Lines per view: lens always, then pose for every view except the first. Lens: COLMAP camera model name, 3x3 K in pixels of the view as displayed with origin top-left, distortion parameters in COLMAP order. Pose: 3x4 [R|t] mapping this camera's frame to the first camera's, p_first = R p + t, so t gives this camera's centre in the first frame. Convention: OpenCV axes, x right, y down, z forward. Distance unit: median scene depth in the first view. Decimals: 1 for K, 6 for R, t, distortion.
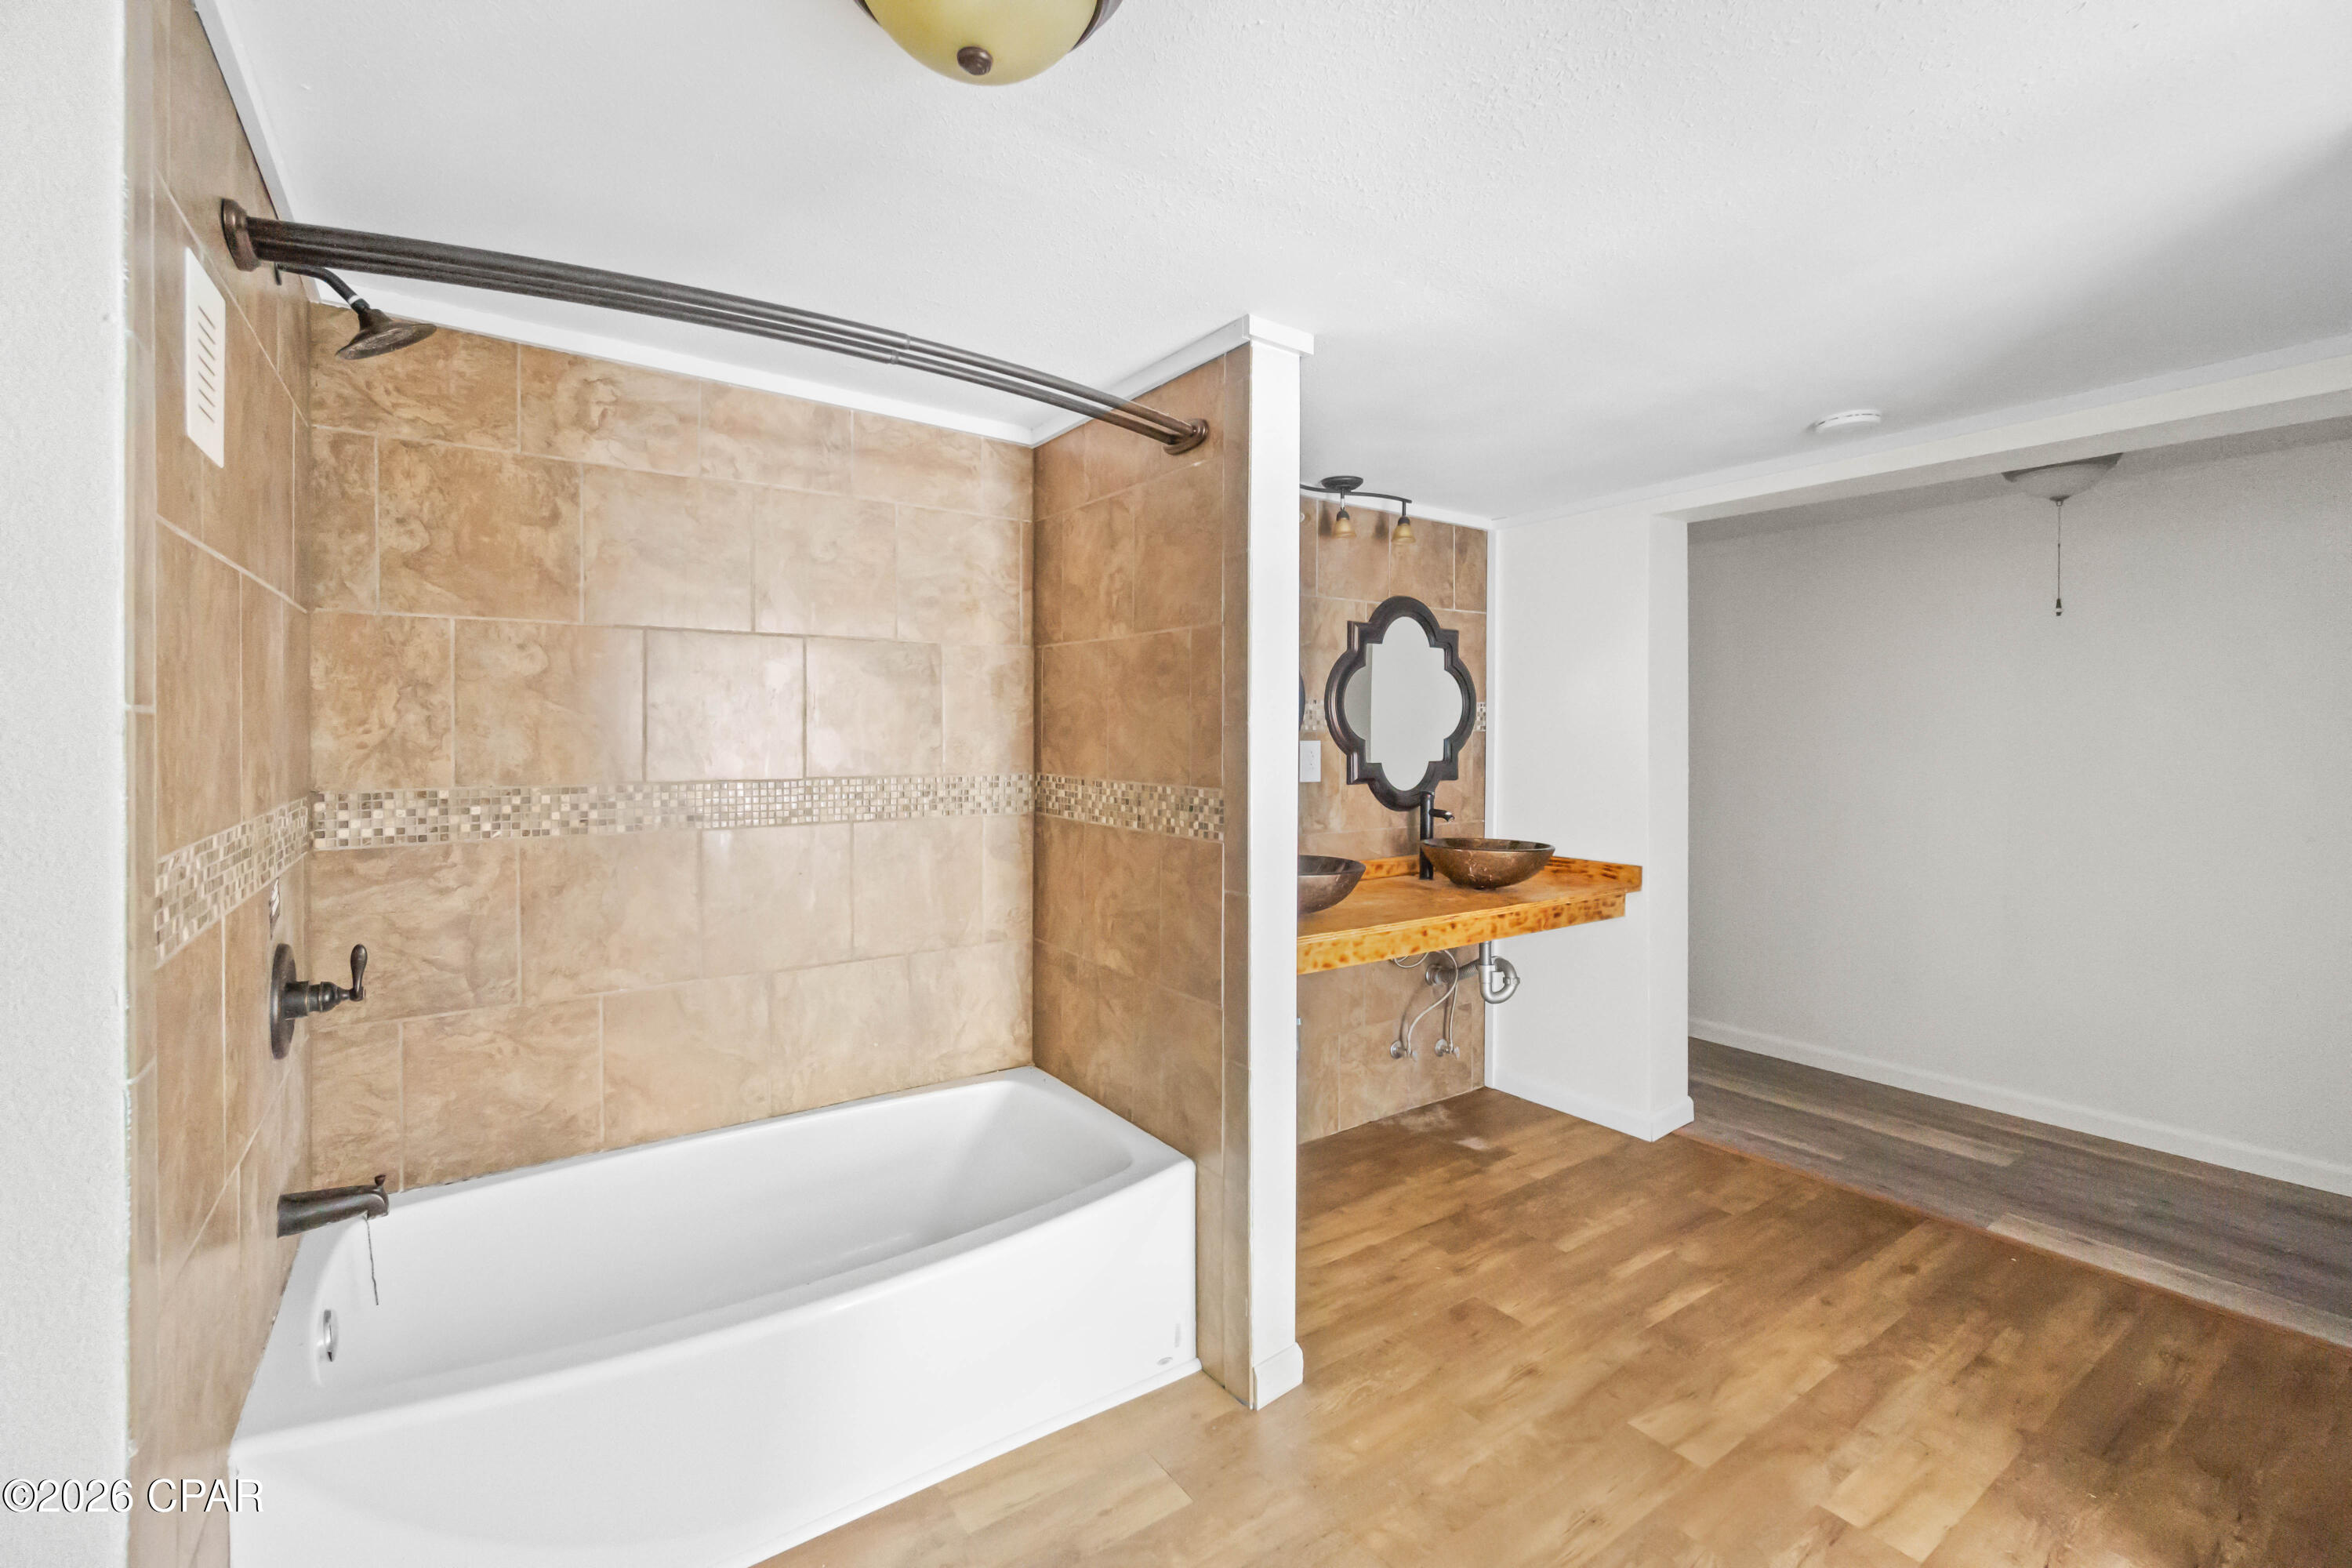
lens RADIAL K [[1025.0, 0, 1179.1], [0, 1025.0, 766.9], [0, 0, 1]] dist [-0.003495, 0.000027]
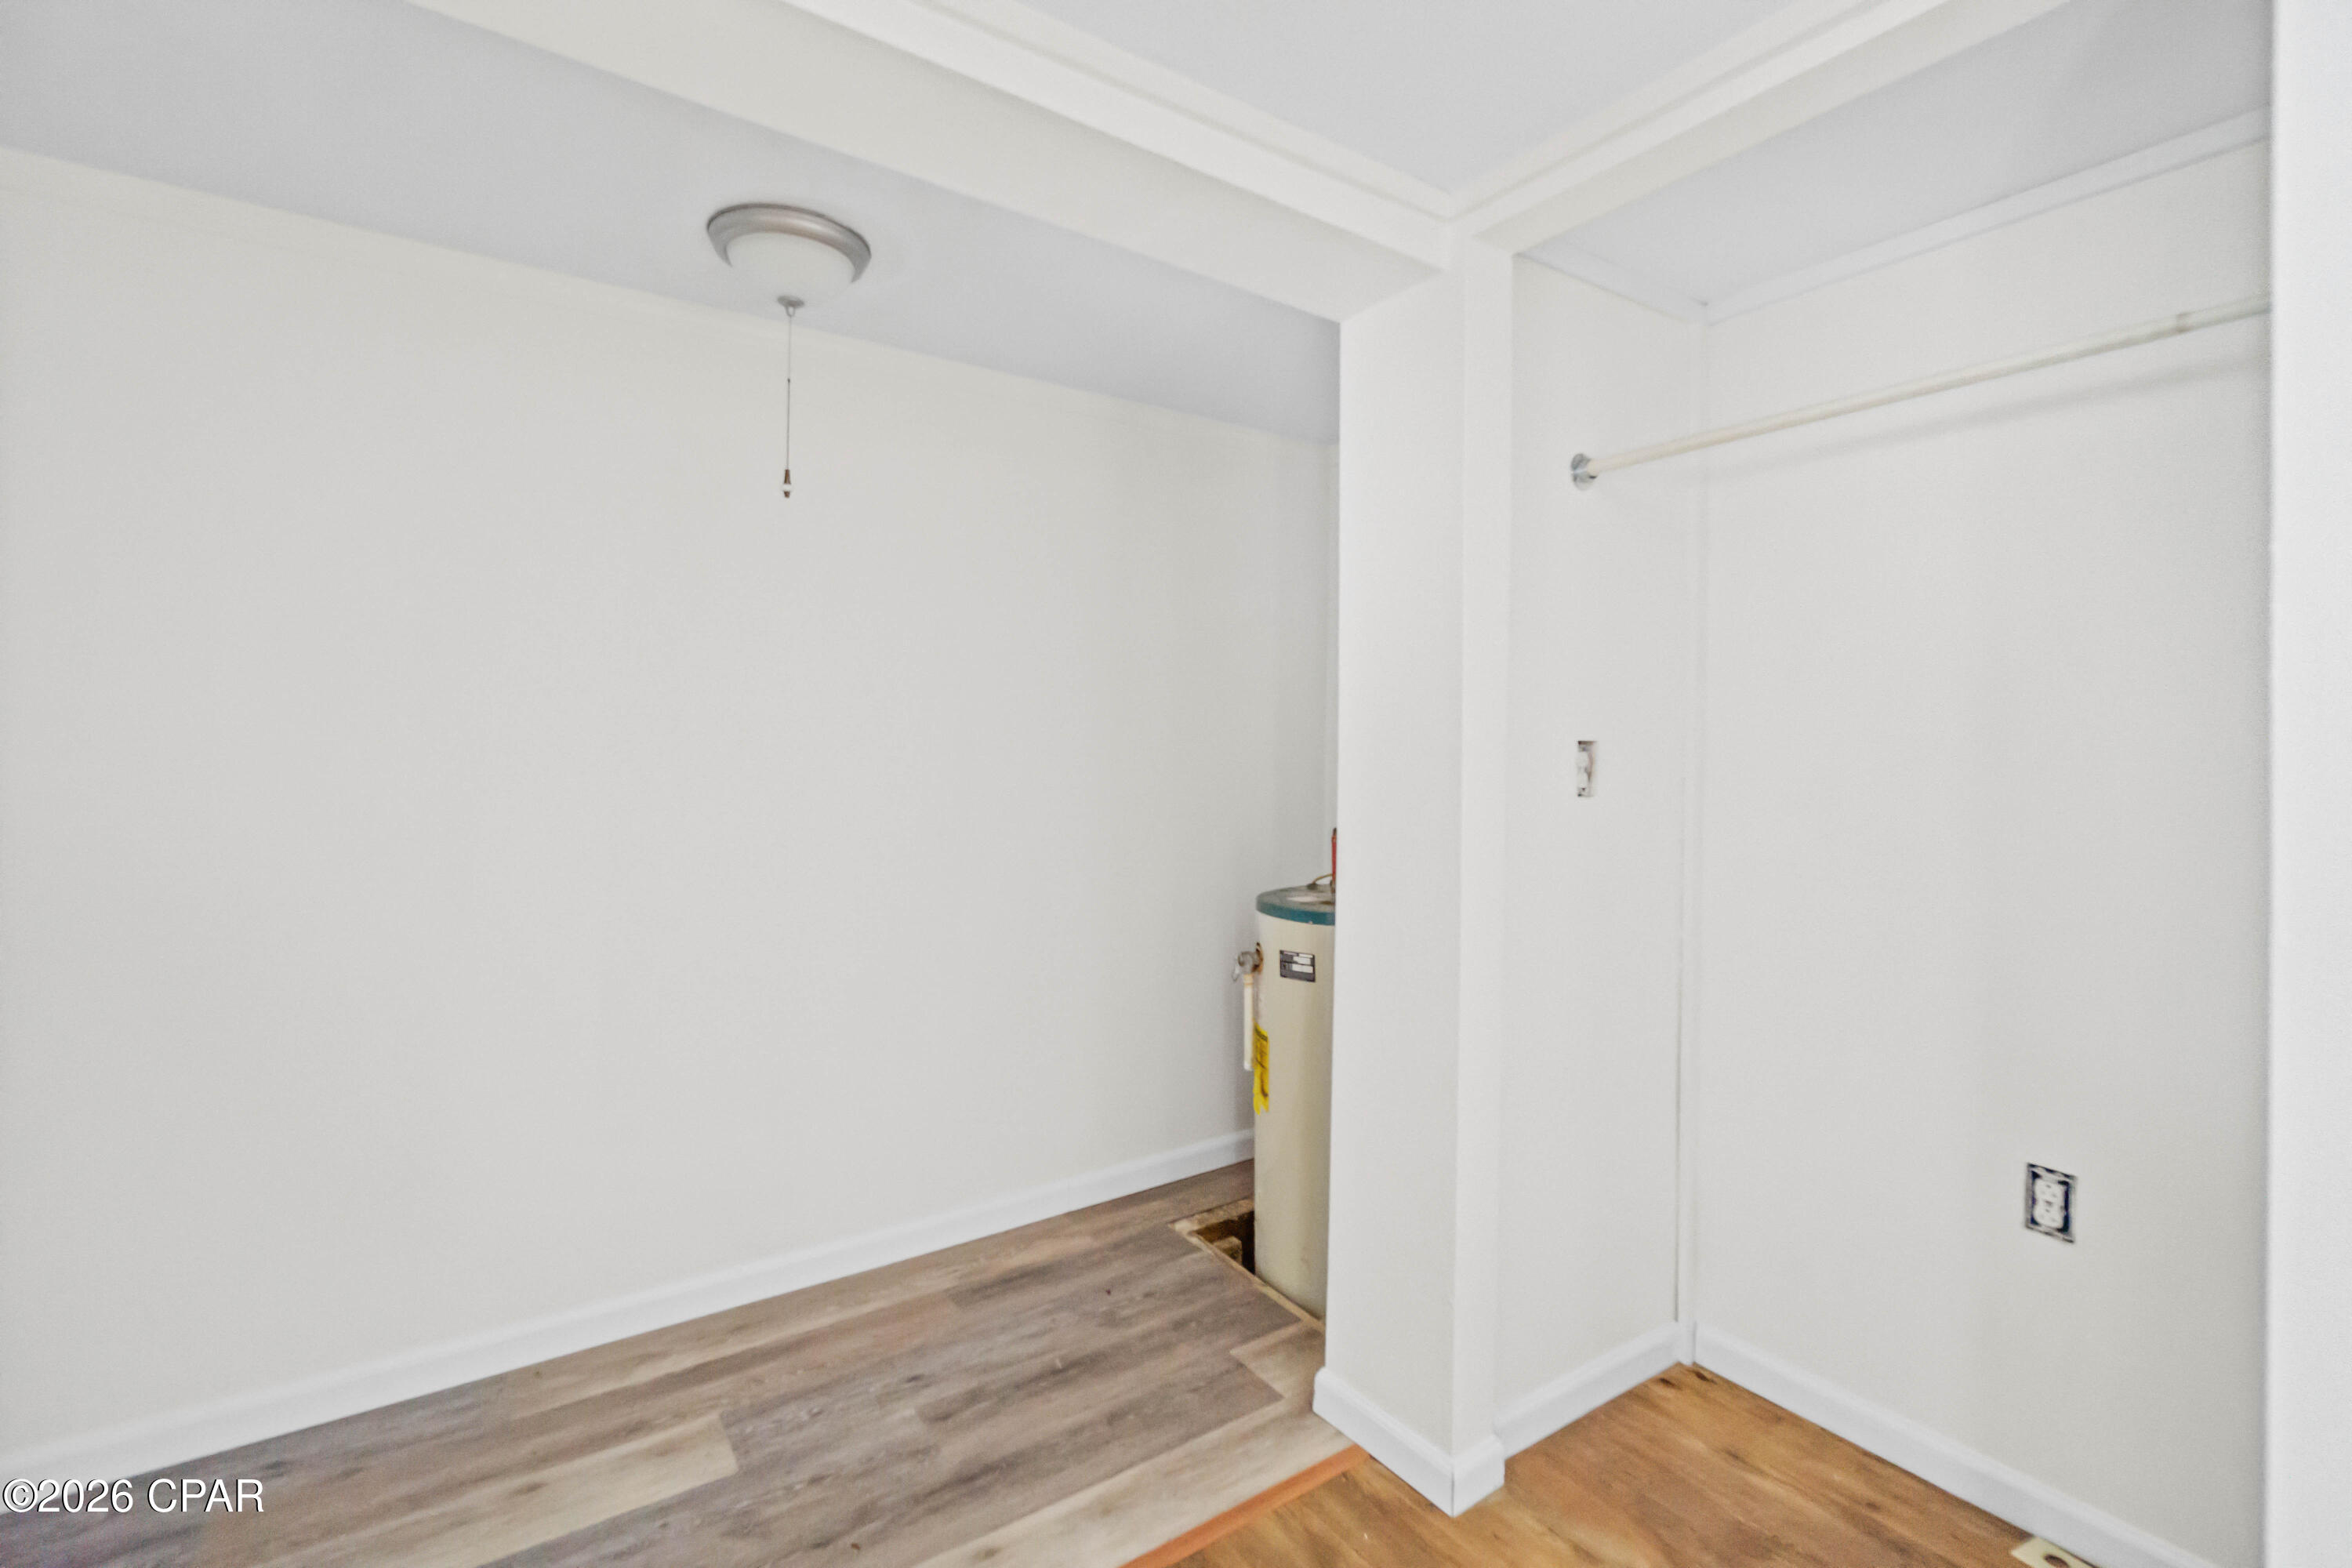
lens RADIAL K [[1025.0, 0, 1185.8], [0, 1025.0, 750.7], [0, 0, 1]] dist [-0.003495, 0.000027]
pose [[-0.010244, -0.002007, 0.999946, 0.257545], [0.010400, 0.999944, 0.002113, 0.002091], [-0.999893, 0.010421, -0.010223, 0.775348]]
